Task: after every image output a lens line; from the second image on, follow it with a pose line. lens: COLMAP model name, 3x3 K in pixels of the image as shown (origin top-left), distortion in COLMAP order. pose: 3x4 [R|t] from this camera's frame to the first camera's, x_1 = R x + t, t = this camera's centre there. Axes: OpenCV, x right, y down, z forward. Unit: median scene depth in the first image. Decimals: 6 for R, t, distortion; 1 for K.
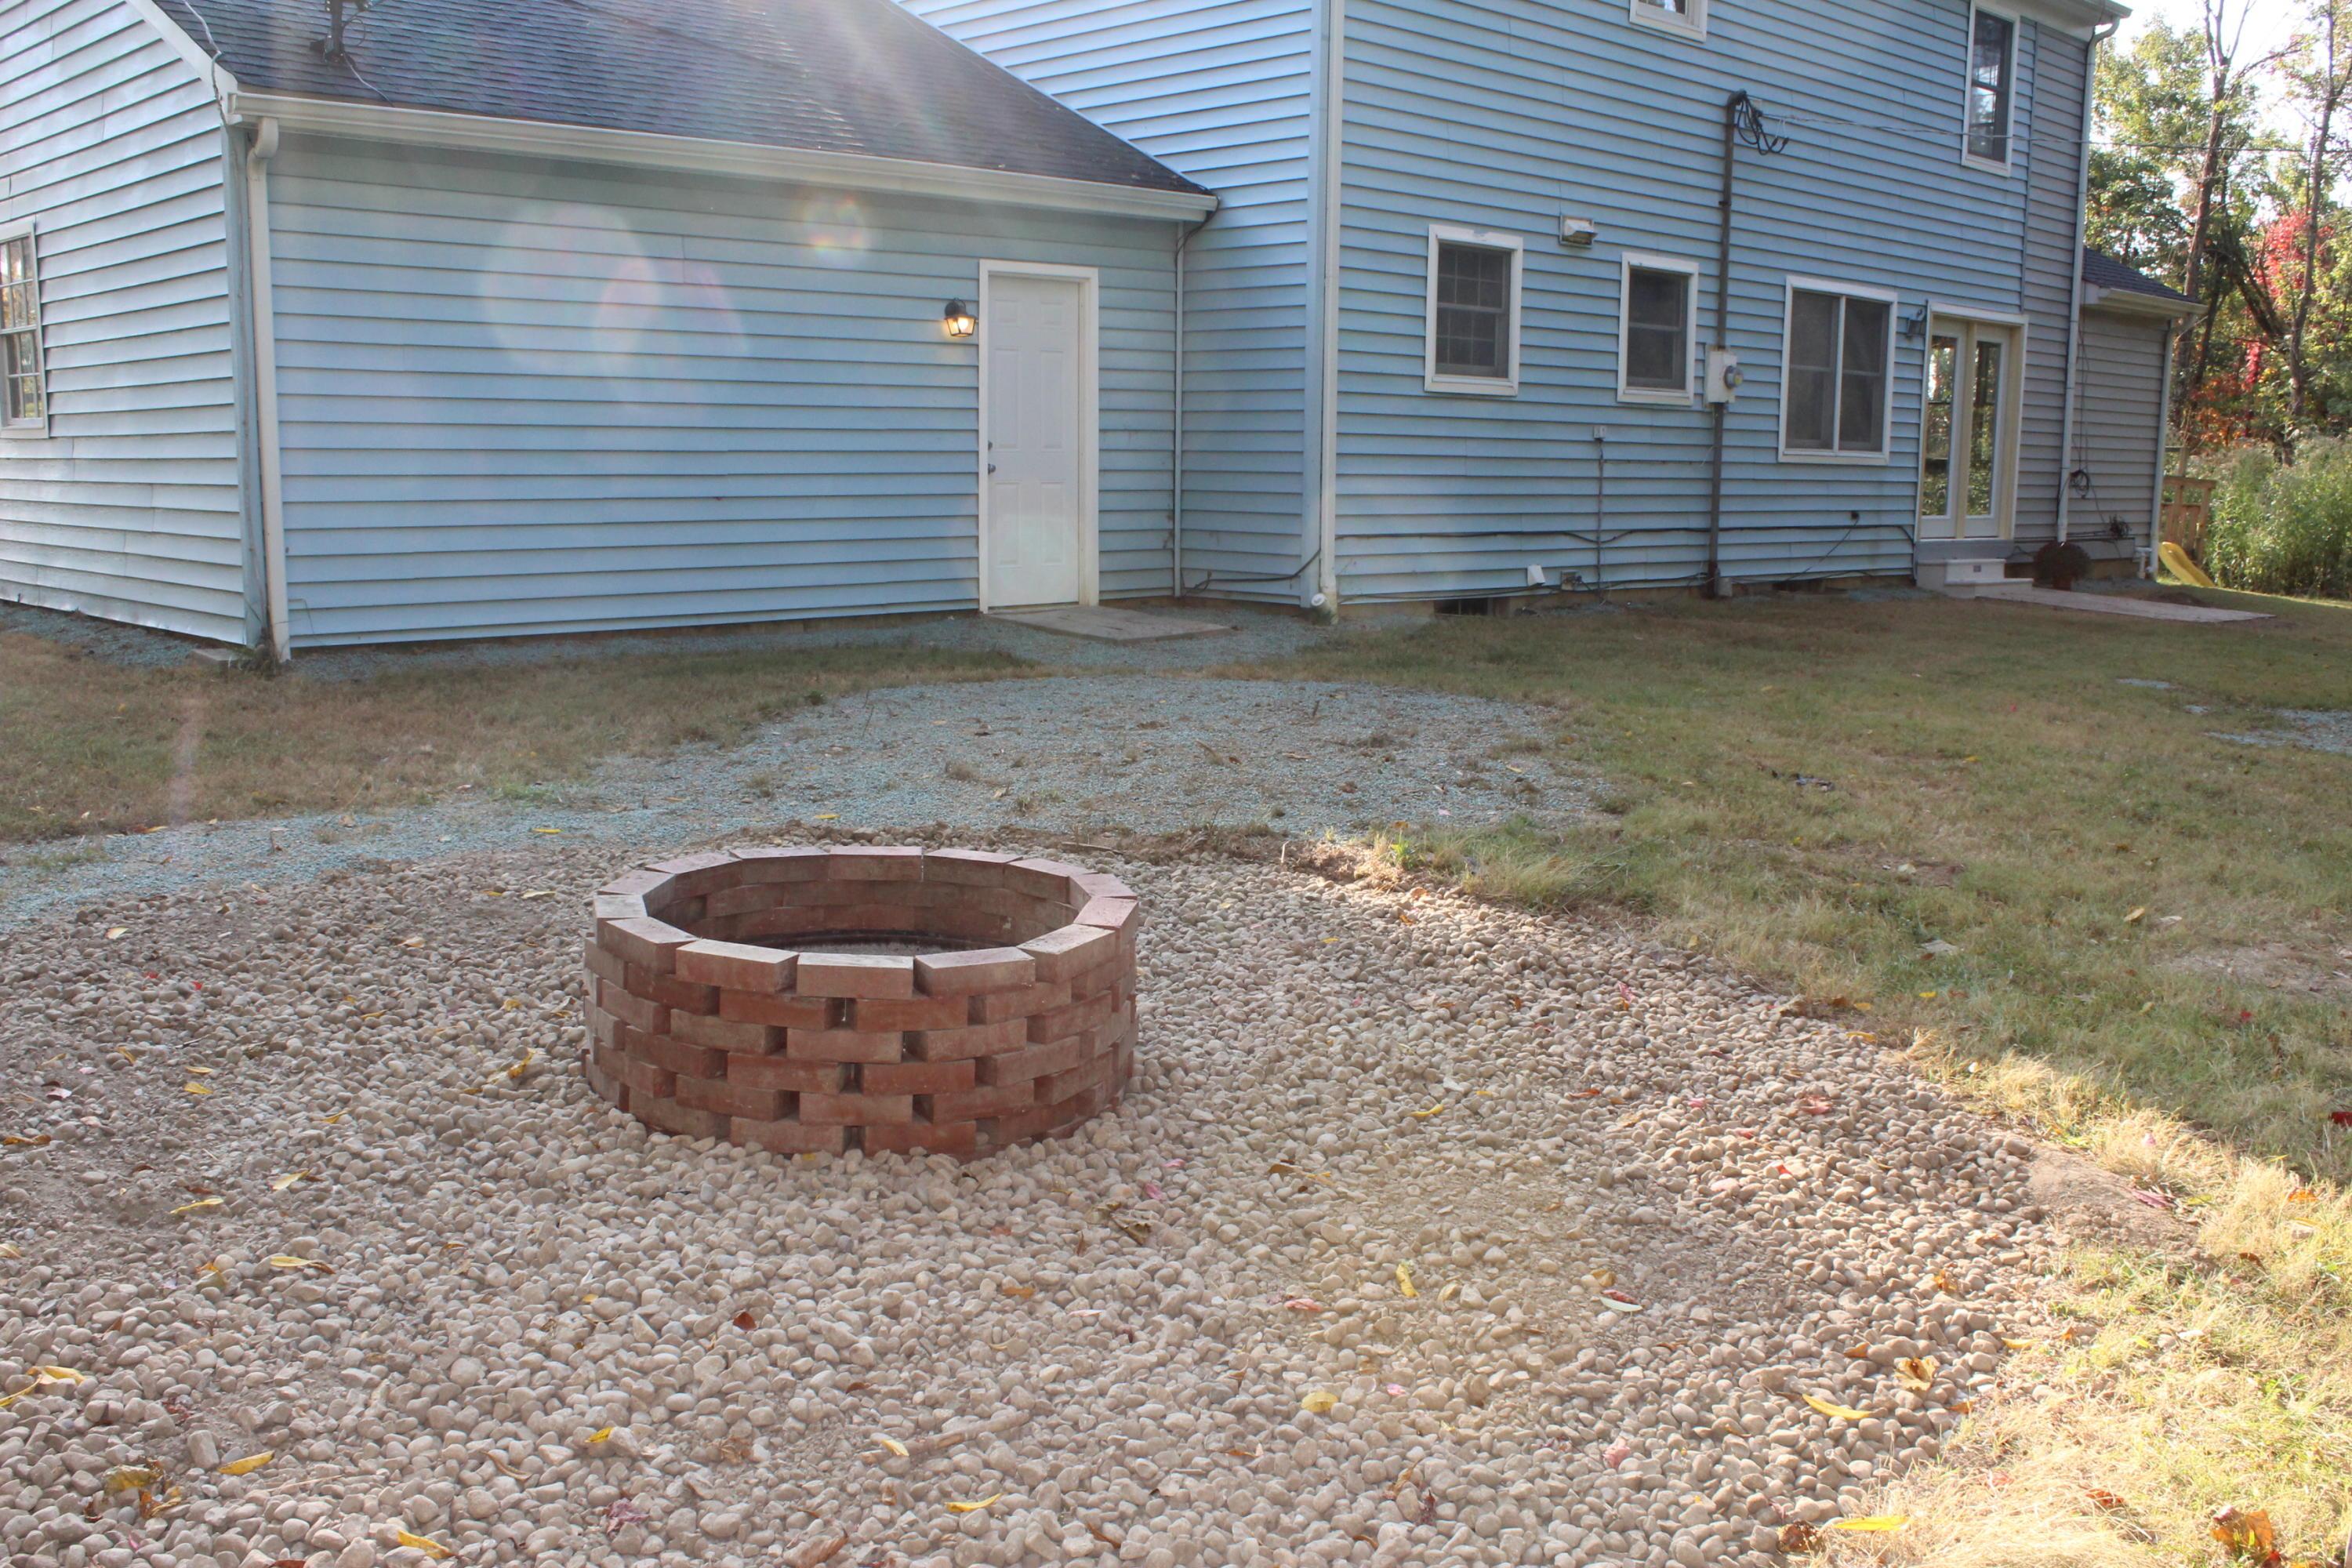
lens RADIAL K [[2154.5, 0, 1176.0], [0, 2154.5, 784.0], [0, 0, 1]] dist [-0.162846, 0.155287]
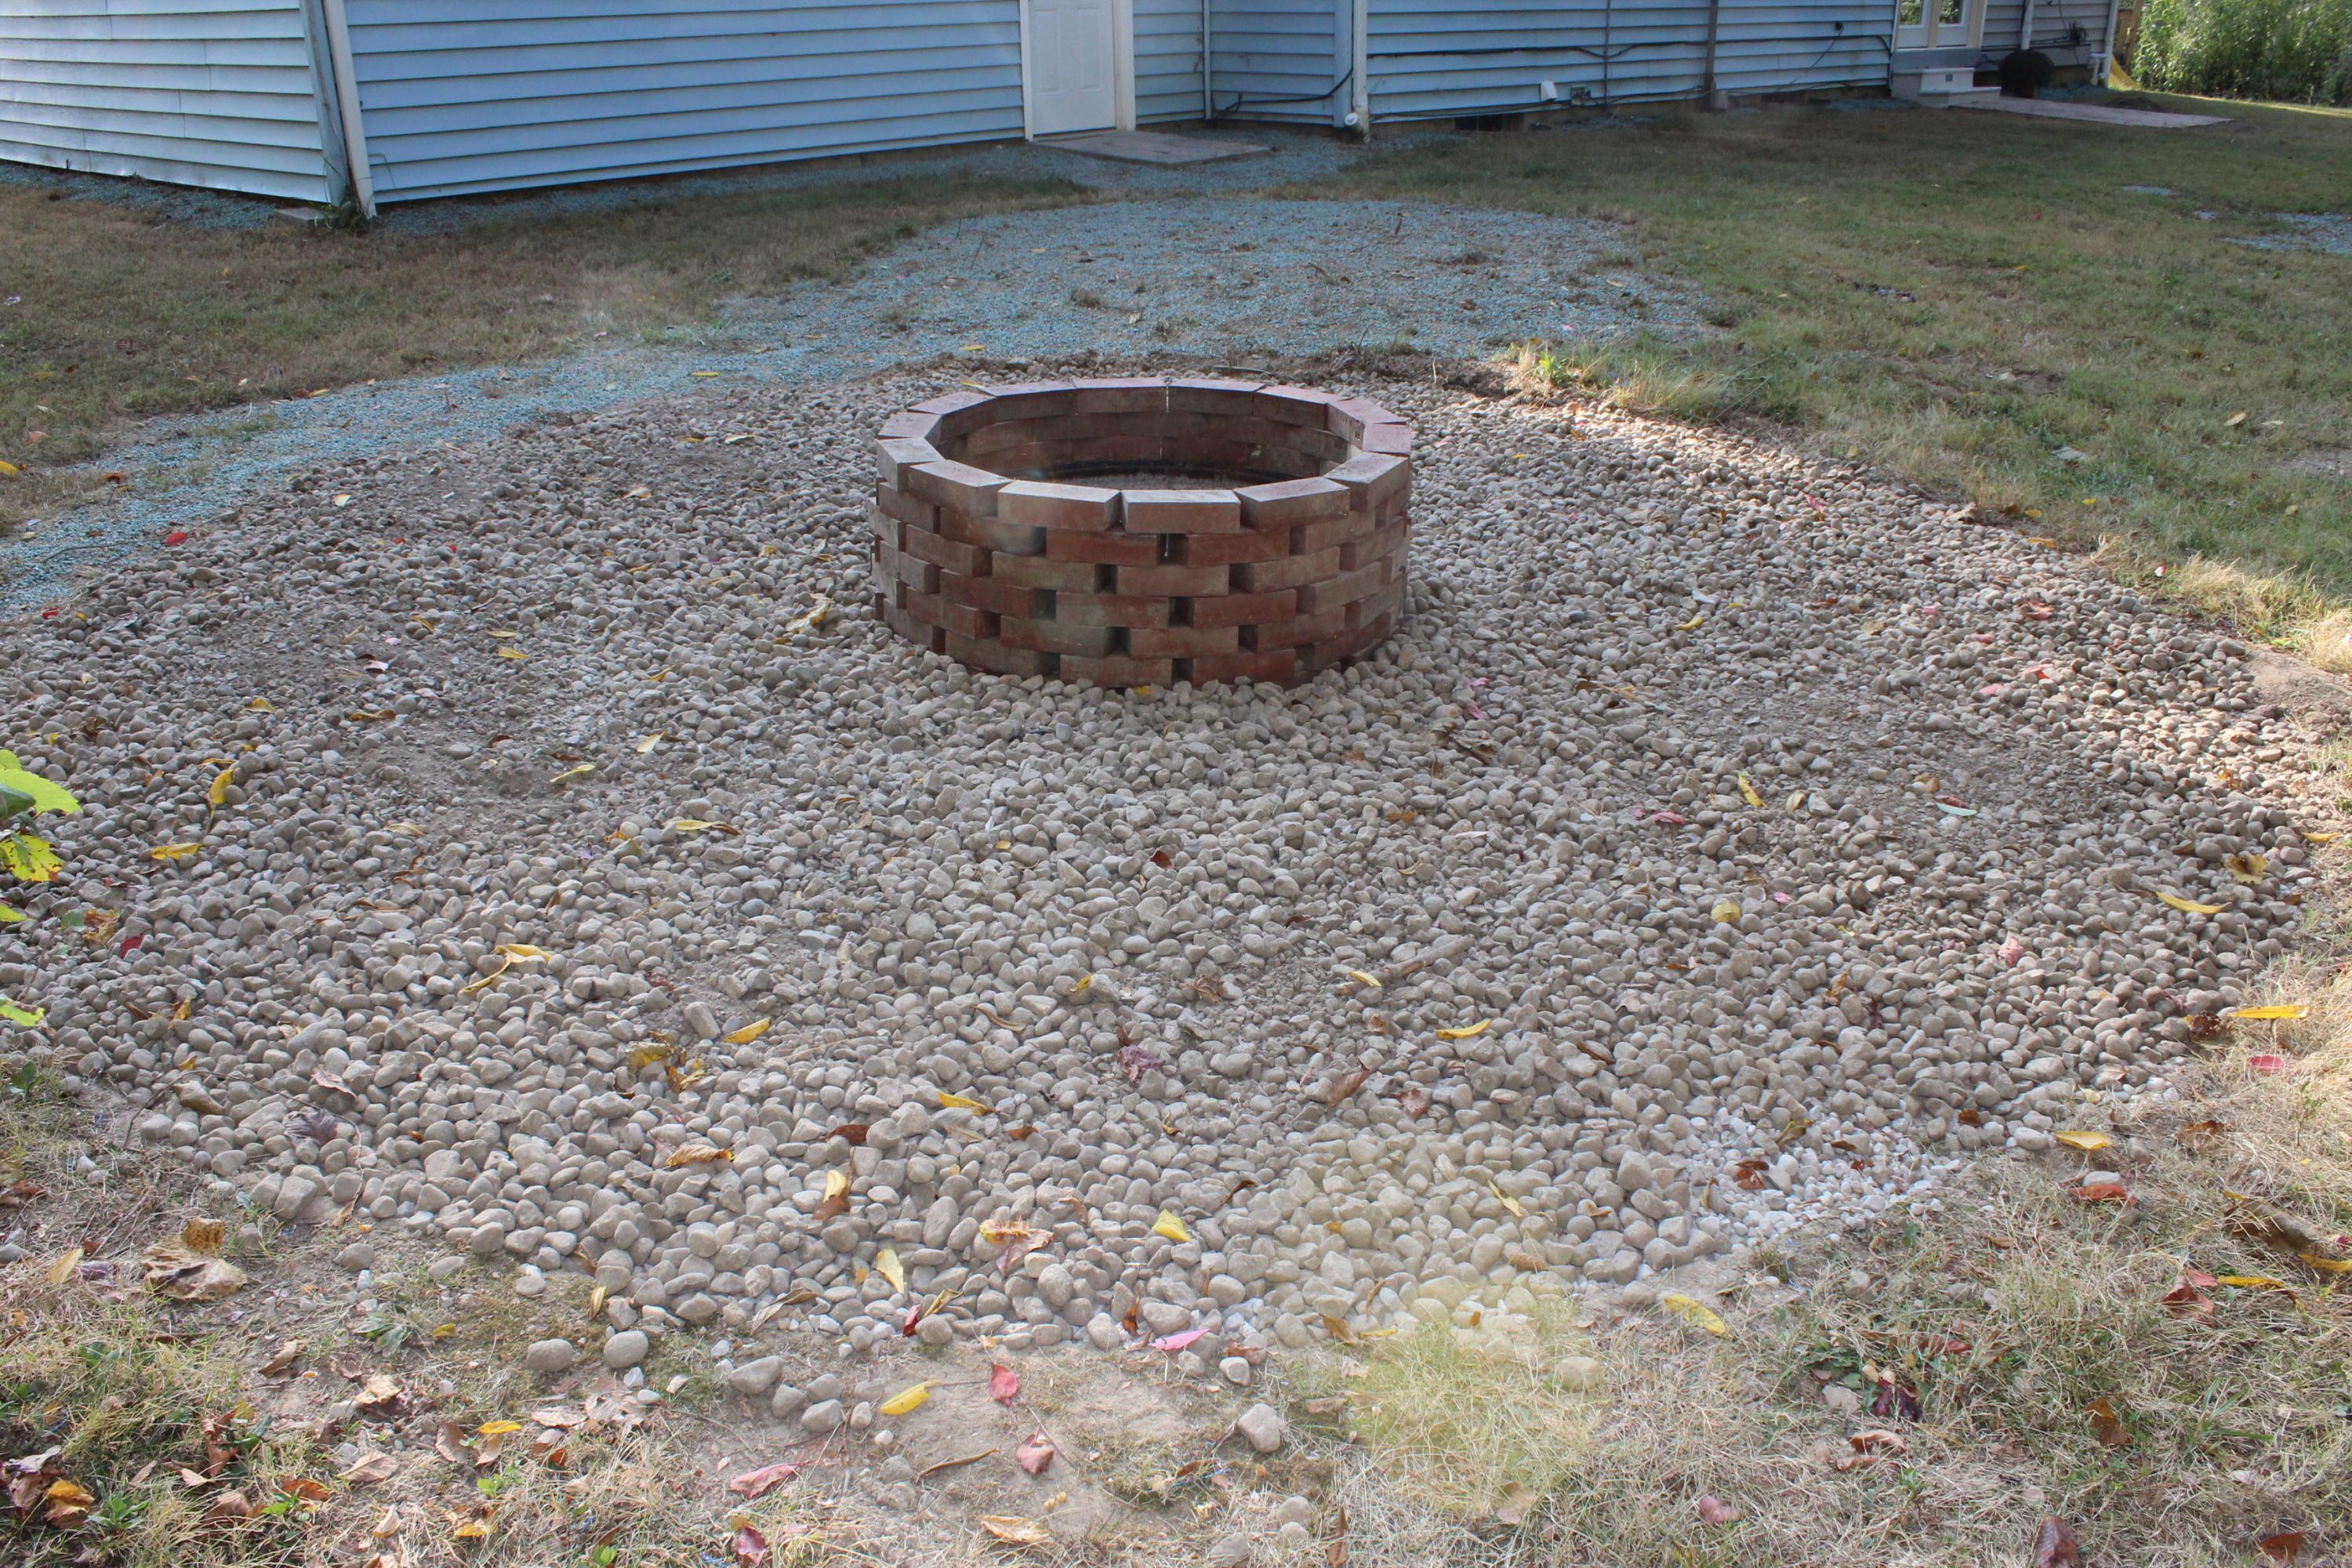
lens RADIAL K [[1997.2, 0, 1176.0], [0, 1997.2, 784.0], [0, 0, 1]] dist [-0.179879, 0.181775]
pose [[0.999122, -0.035755, 0.021854, -0.169739], [0.029529, 0.970755, 0.238247, -0.008644], [-0.029733, -0.237393, 0.970959, 0.058846]]
